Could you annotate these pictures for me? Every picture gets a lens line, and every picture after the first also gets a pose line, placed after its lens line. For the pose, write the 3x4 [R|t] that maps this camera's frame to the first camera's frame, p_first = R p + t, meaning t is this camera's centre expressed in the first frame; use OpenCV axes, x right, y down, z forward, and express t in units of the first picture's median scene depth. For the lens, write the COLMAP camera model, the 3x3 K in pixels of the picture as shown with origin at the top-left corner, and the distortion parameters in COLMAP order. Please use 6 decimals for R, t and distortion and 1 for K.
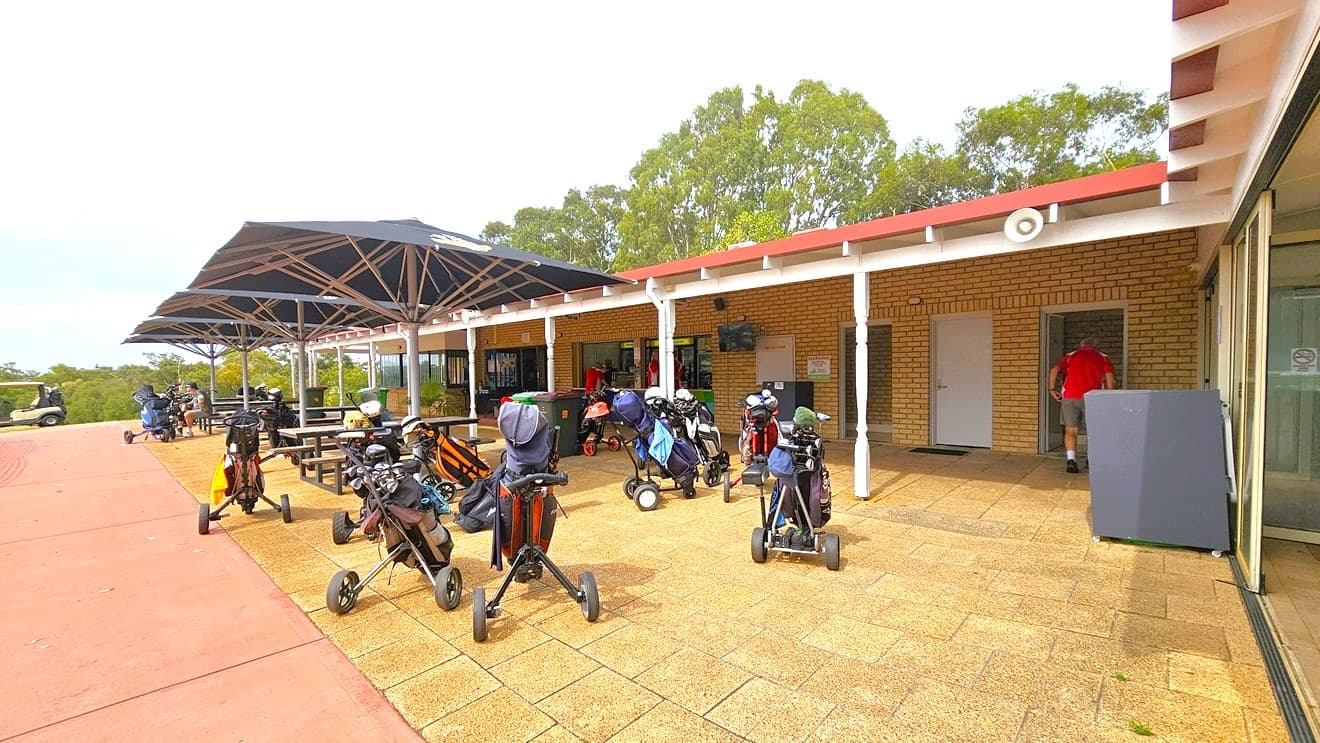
lens RADIAL K [[540.0, 0, 656.2], [0, 540.0, 375.6], [0, 0, 1]] dist [-0.000954, 0.000759]
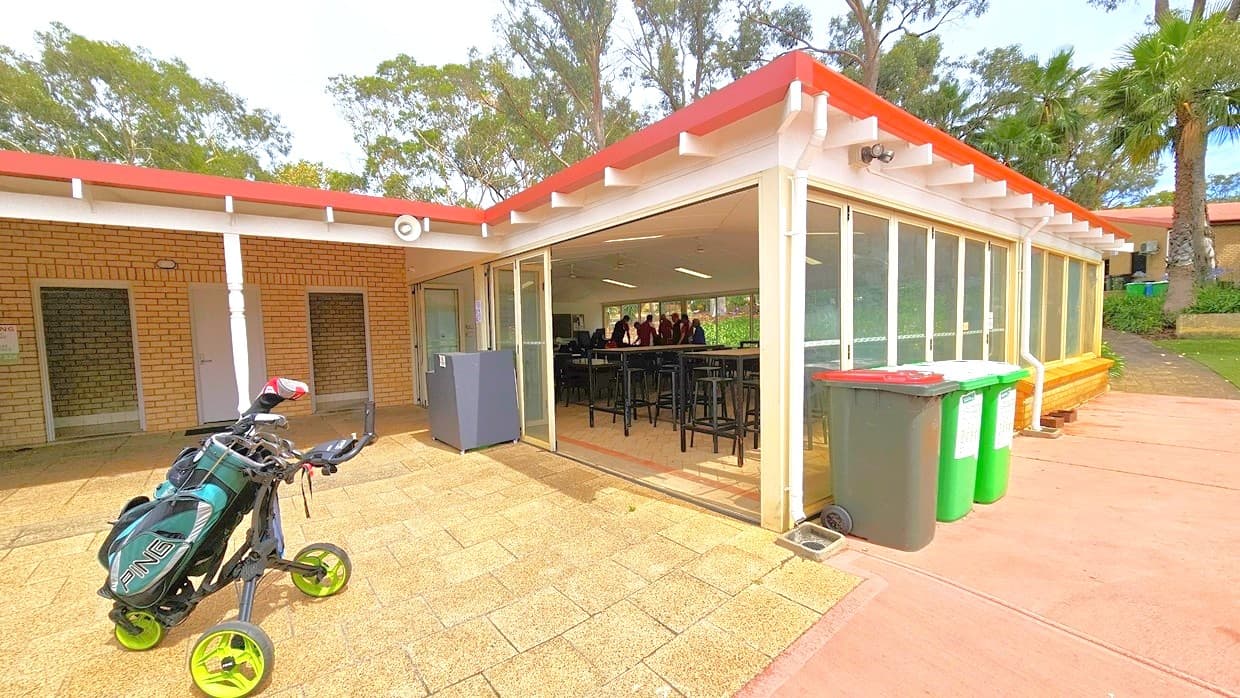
lens RADIAL K [[507.2, 0, 617.8], [0, 507.2, 359.6], [0, 0, 1]] dist [-0.000954, 0.000759]
pose [[0.162557, -0.049807, 0.985441, -0.375880], [0.026340, 0.998588, 0.046126, -0.006241], [-0.986347, 0.018458, 0.163640, 0.264941]]
